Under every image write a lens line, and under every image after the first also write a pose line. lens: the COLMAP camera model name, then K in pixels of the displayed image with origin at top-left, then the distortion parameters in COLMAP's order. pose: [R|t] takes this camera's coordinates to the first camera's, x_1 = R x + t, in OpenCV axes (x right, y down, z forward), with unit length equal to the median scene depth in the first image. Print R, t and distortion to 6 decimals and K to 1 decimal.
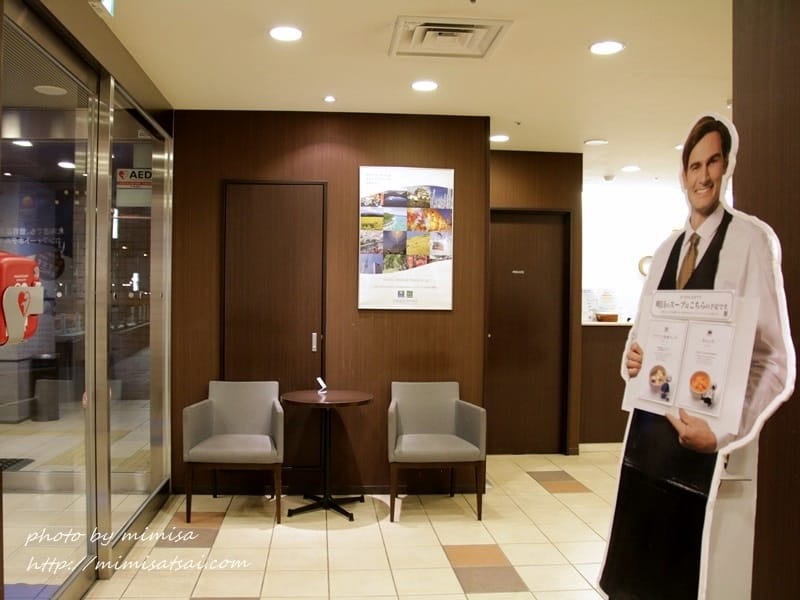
lens RADIAL K [[695.8, 0, 399.8], [0, 695.8, 302.4], [0, 0, 1]] dist [-0.069377, -0.000100]
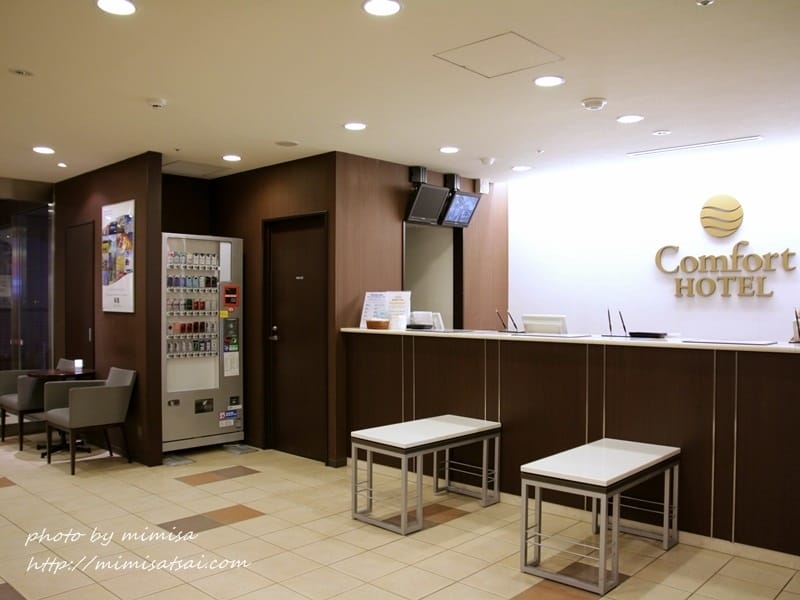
lens RADIAL K [[695.8, 0, 399.8], [0, 695.8, 302.4], [0, 0, 1]] dist [-0.069377, -0.000100]
pose [[0.657313, -0.004989, -0.753601, 1.191204], [-0.003970, 0.999941, -0.010082, 0.002539], [0.753607, 0.009619, 0.657255, 0.496732]]
